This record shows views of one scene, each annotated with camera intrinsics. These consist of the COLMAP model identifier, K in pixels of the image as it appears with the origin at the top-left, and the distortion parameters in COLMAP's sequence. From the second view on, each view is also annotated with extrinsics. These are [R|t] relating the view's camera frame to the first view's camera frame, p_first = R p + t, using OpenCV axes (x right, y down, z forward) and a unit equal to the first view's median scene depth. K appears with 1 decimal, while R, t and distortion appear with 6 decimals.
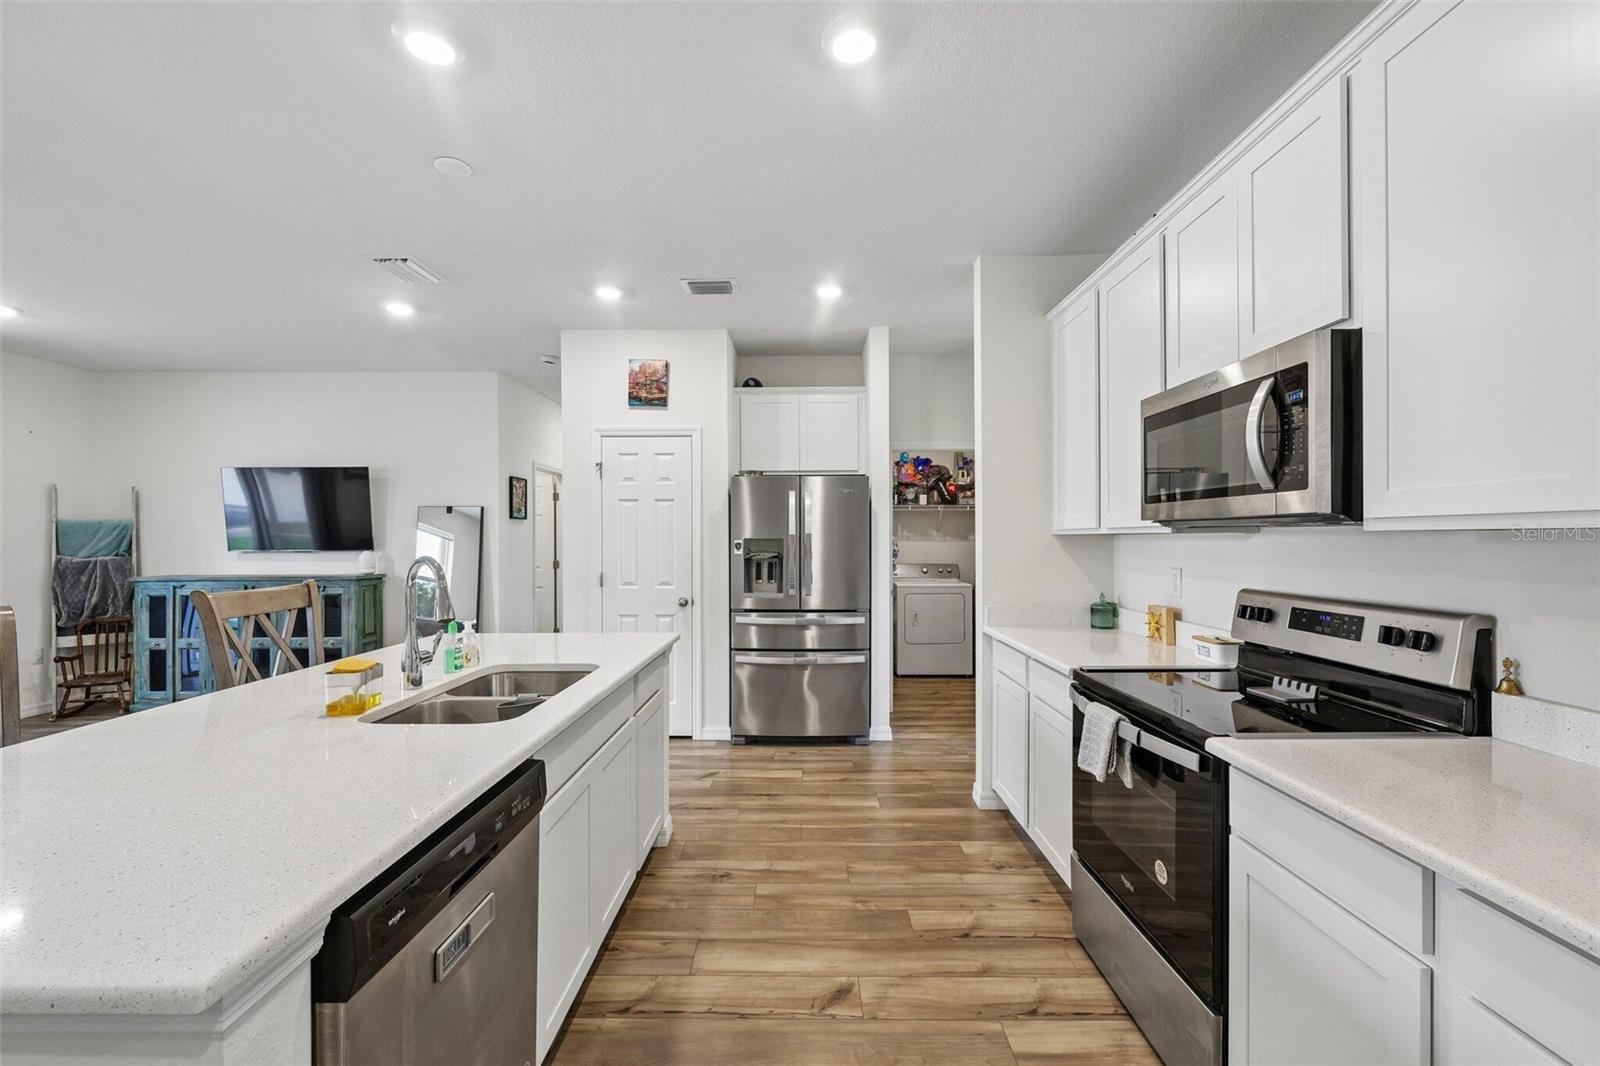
lens RADIAL K [[647.0, 0, 799.9], [0, 647.0, 540.2], [0, 0, 1]] dist [0.001835, 0.000215]
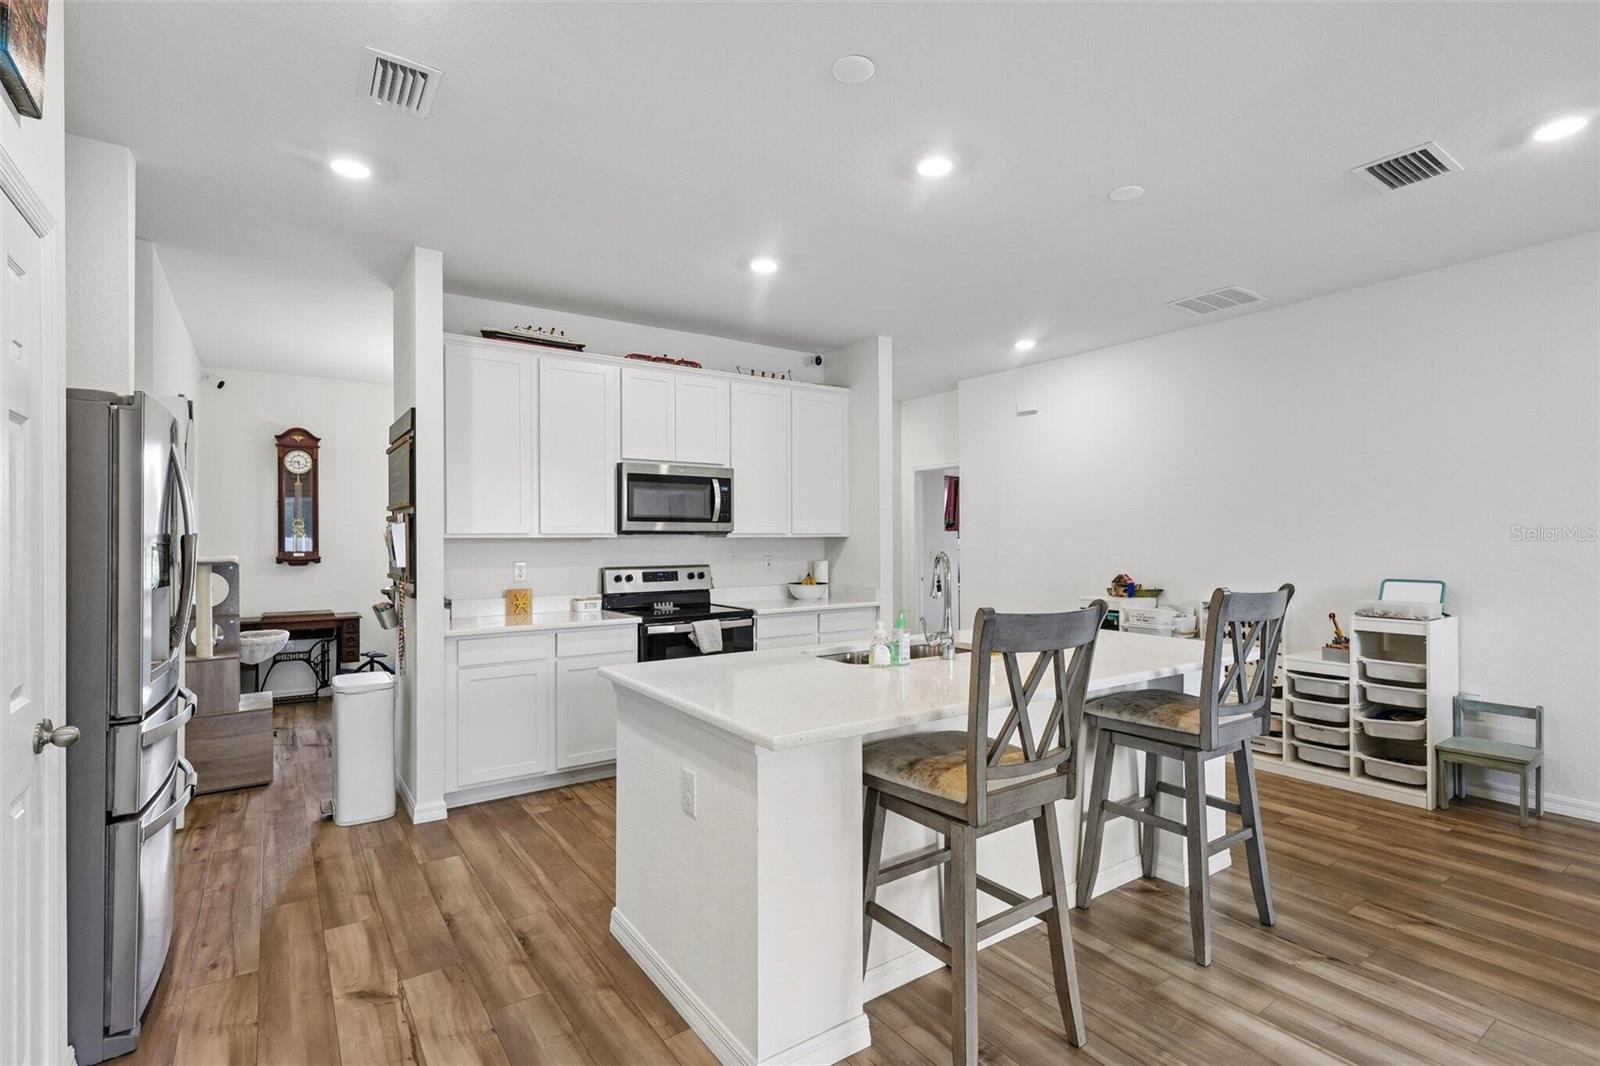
lens RADIAL K [[746.6, 0, 794.8], [0, 746.6, 541.2], [0, 0, 1]] dist [0.001890, -0.000160]
pose [[-0.574085, 0.003114, 0.818790, -0.906651], [0.009169, 0.999955, 0.002626, -0.001320], [-0.818744, 0.009015, -0.574088, 1.160334]]
